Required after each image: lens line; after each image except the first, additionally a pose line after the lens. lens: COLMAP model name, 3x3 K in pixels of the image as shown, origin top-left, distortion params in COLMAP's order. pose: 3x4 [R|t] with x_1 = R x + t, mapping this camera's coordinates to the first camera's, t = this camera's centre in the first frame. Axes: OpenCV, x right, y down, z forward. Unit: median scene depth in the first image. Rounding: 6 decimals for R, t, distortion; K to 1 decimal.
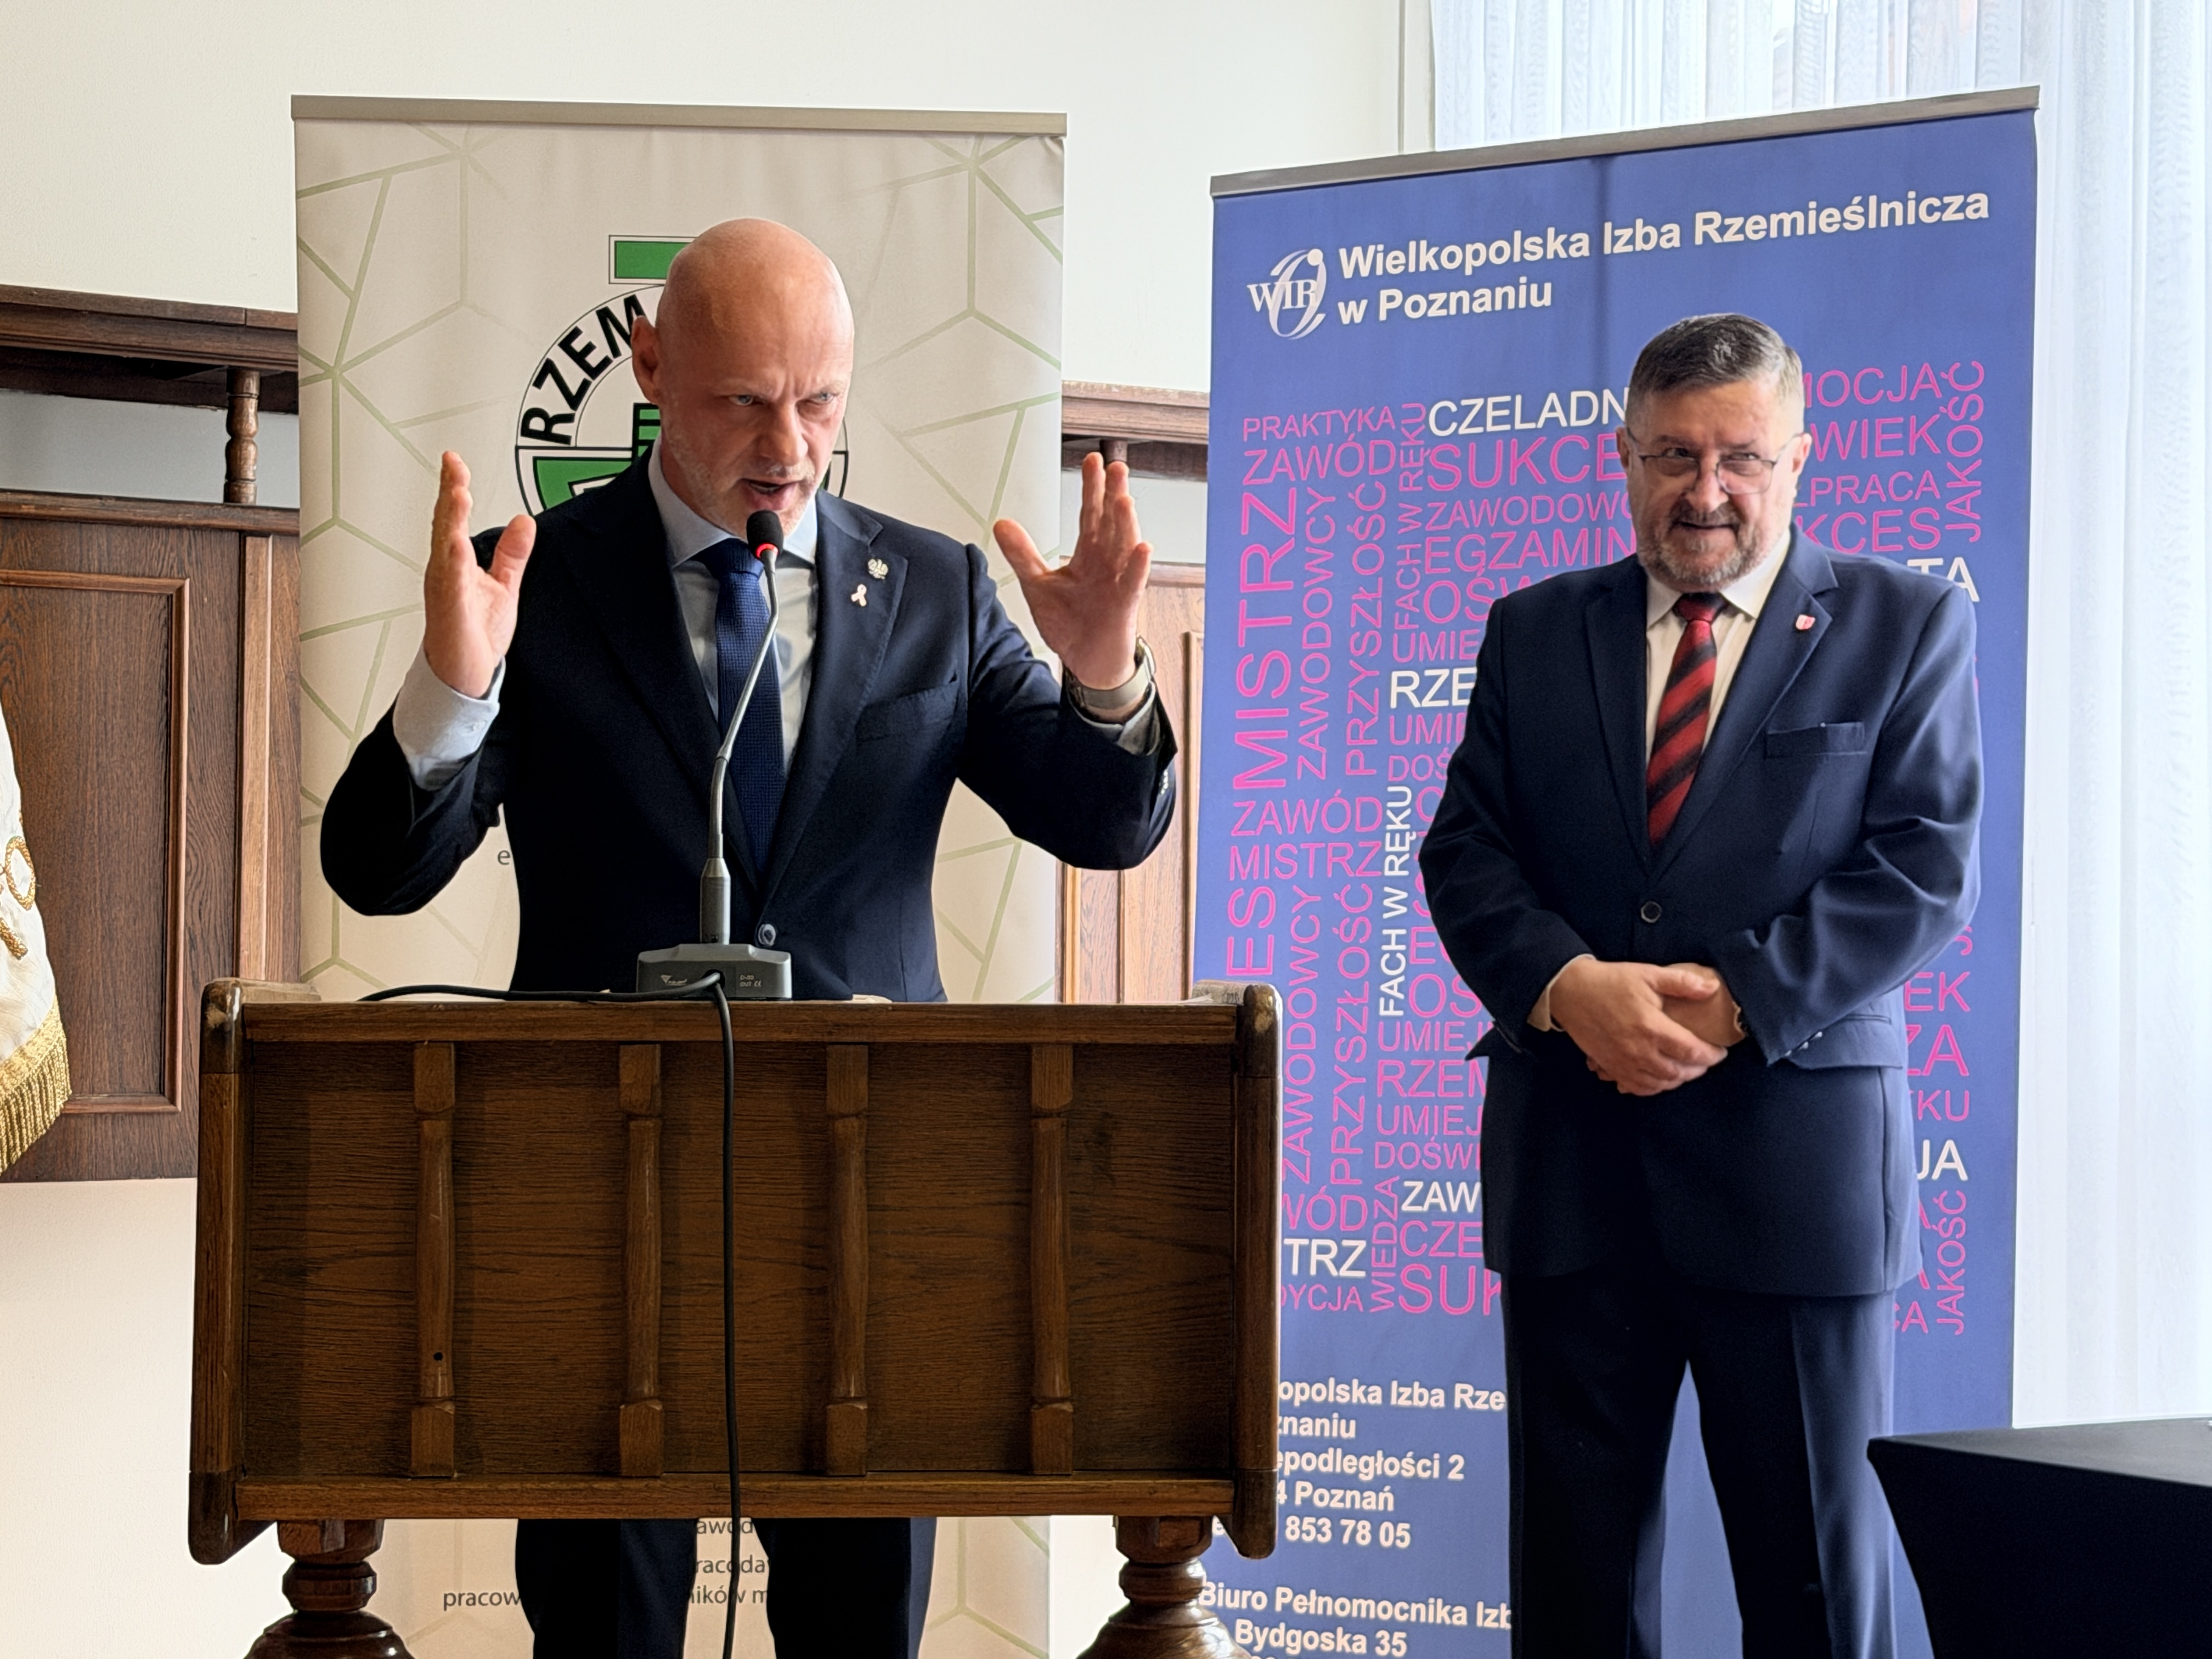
lens RADIAL K [[4362.4, 0, 1133.2], [0, 4362.4, 850.7], [0, 0, 1]] dist [0.087203, 0.498127]
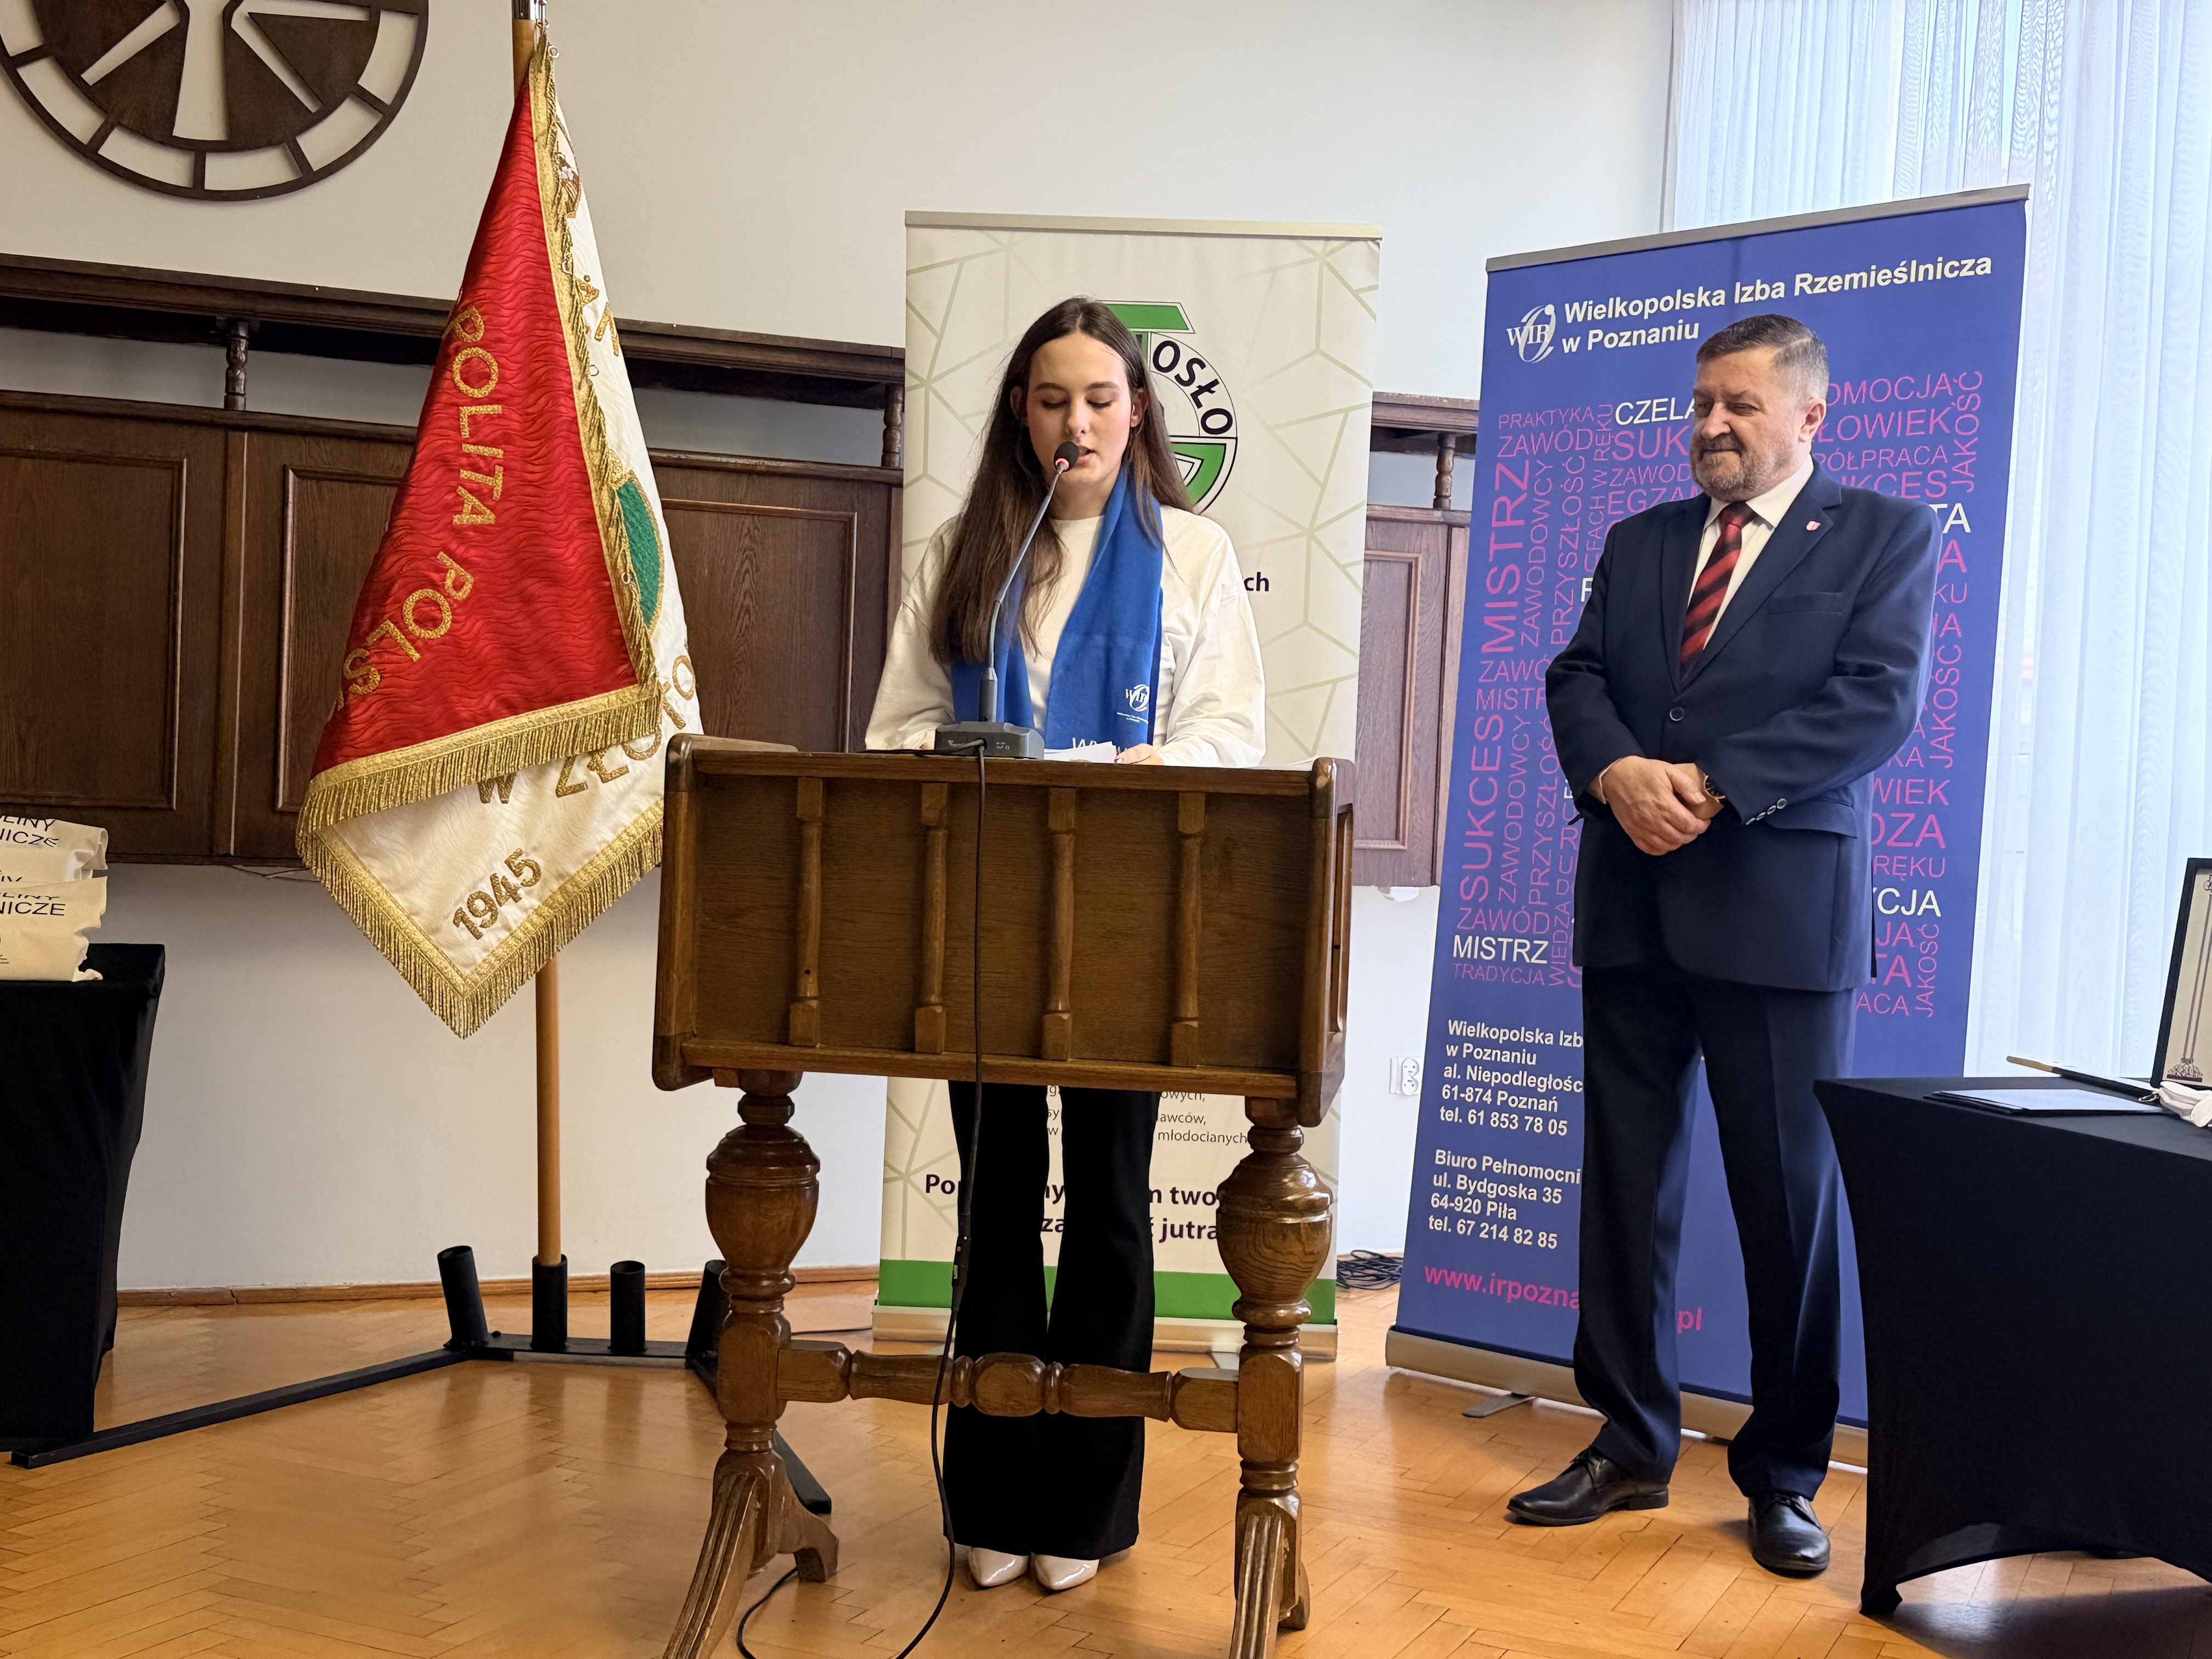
lens RADIAL K [[2567.6, 0, 1097.7], [0, 2567.6, 828.7], [0, 0, 1]] dist [0.199930, -0.414866]
pose [[0.977704, 0.036624, -0.206771, 0.085612], [-0.027245, 0.998474, 0.048027, 0.008732], [0.208214, -0.041323, 0.977210, 0.059089]]
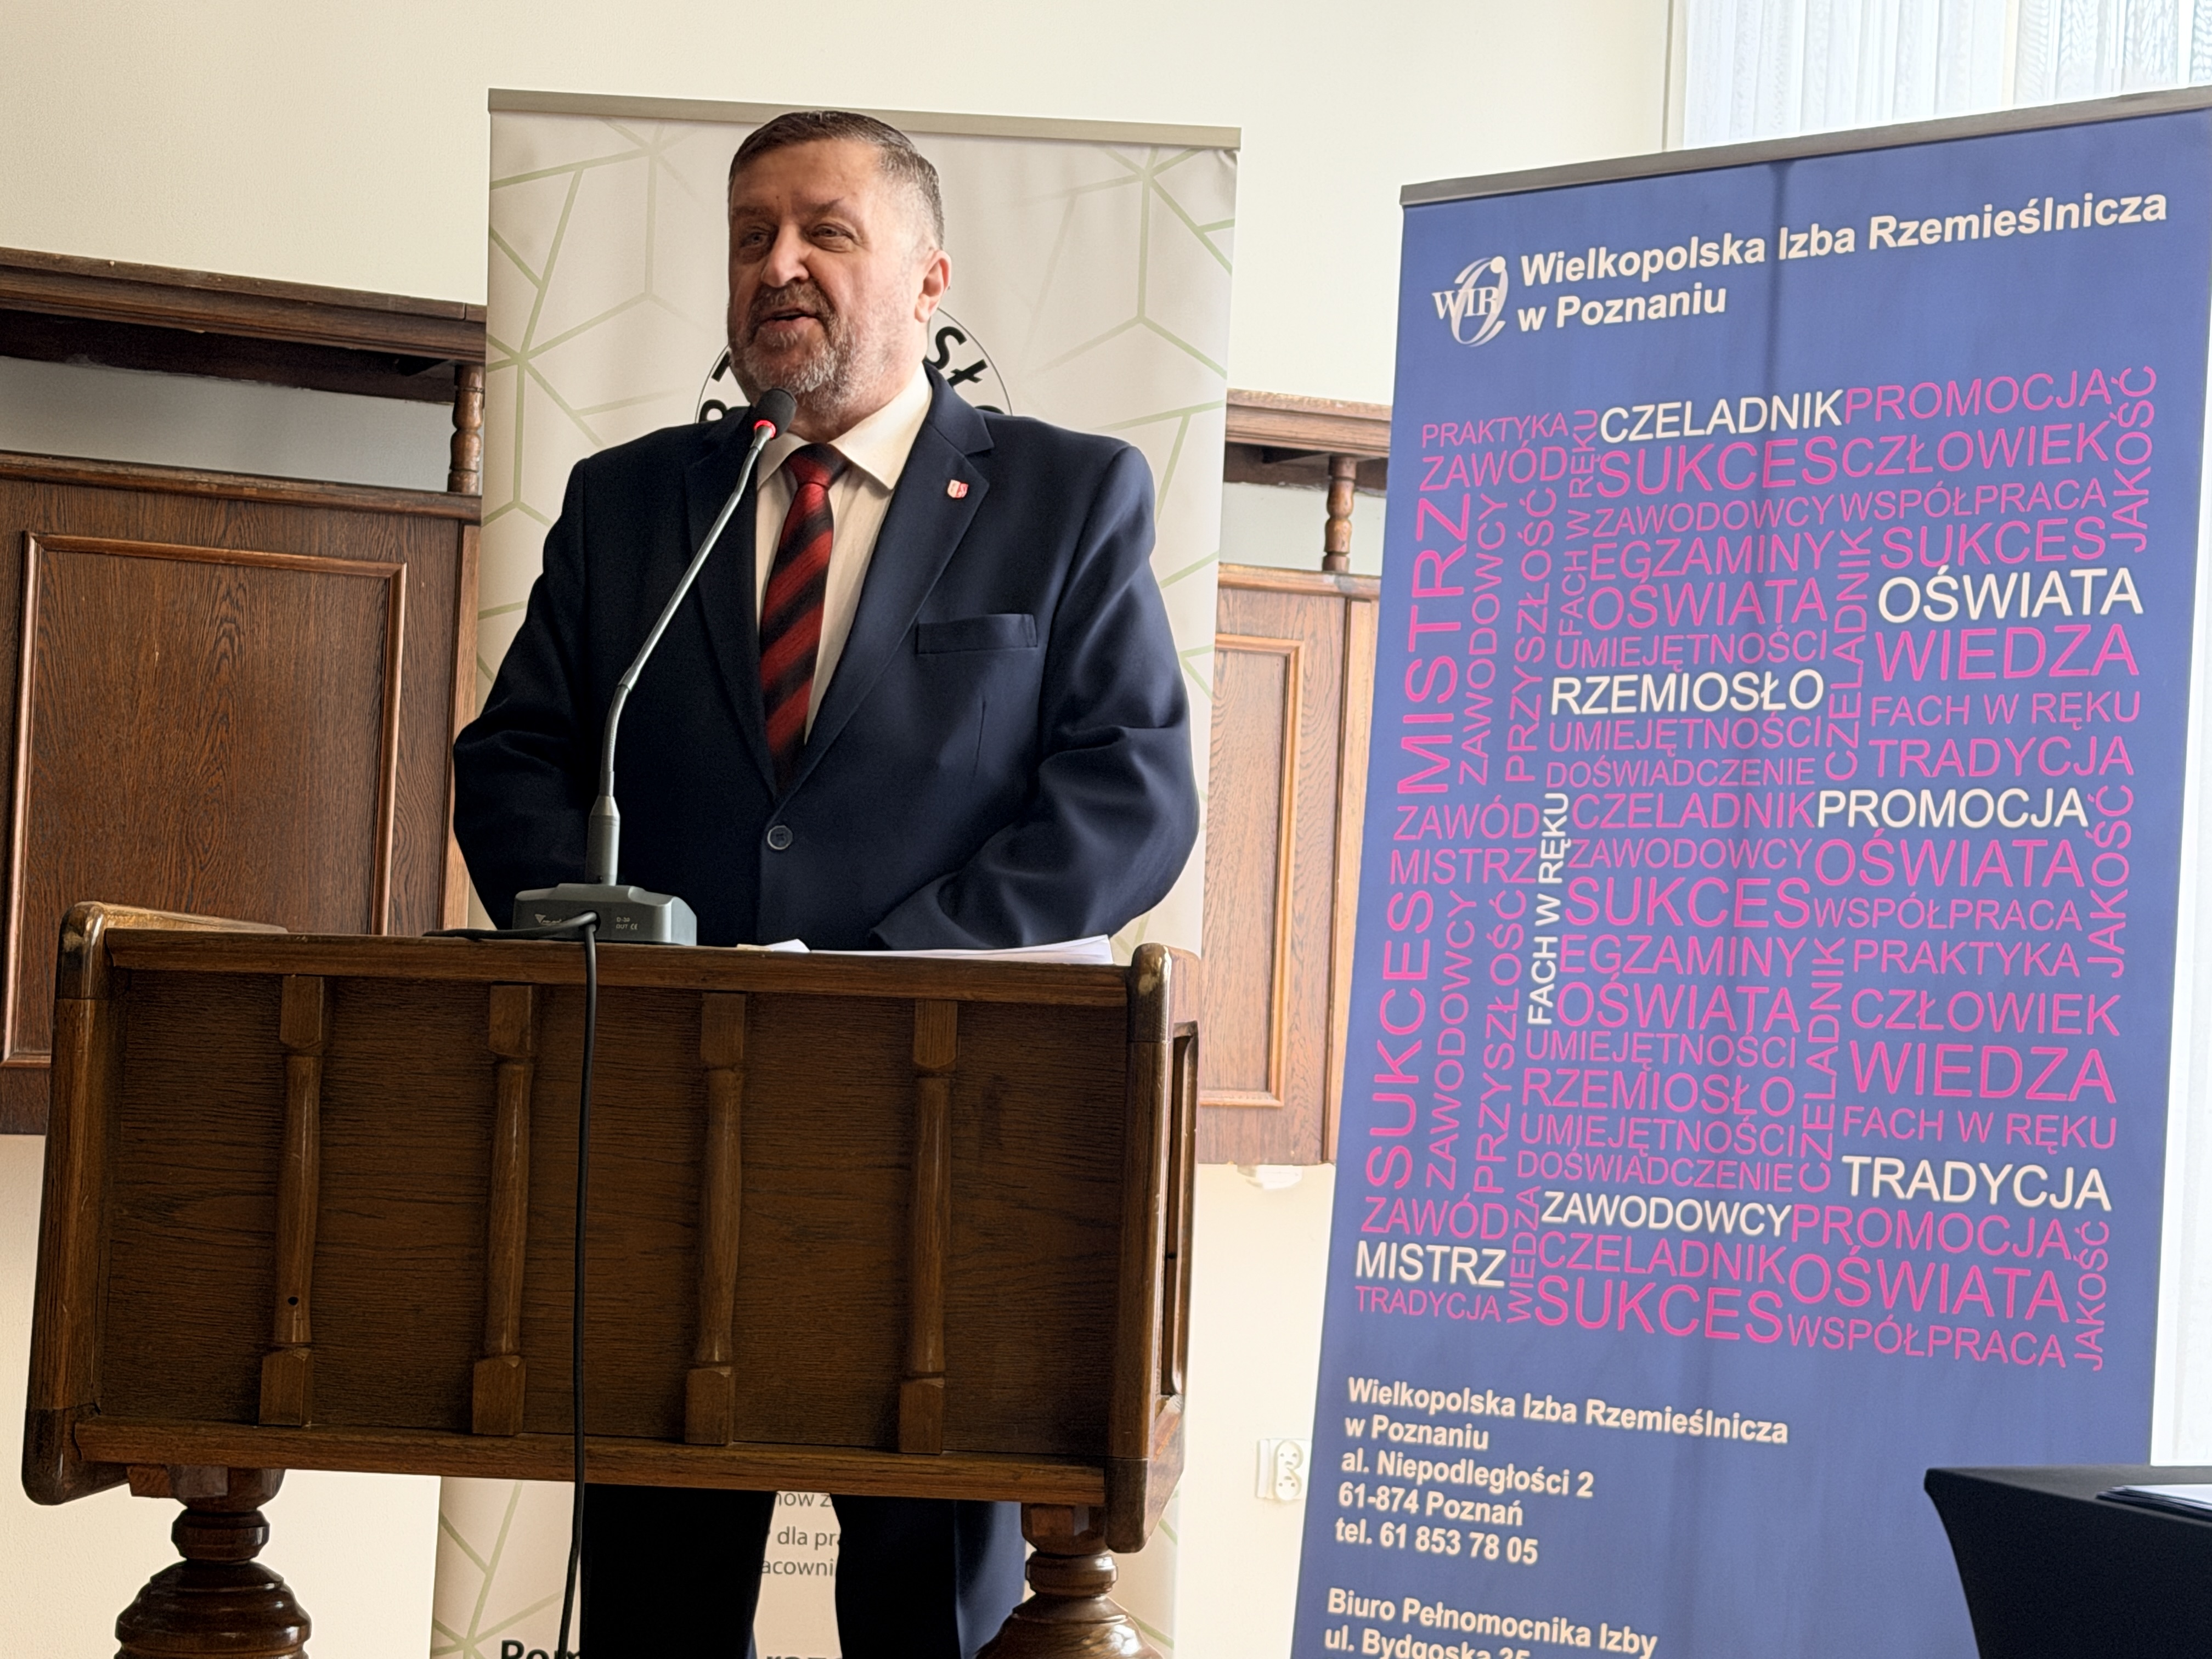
lens RADIAL K [[3996.5, 0, 1106.1], [0, 3996.5, 802.0], [0, 0, 1]] dist [0.137767, -0.064505]
pose [[0.990496, 0.028484, -0.134562, 0.083081], [-0.032101, 0.999177, -0.024792, 0.013274], [0.133745, 0.028876, 0.990595, 0.085034]]
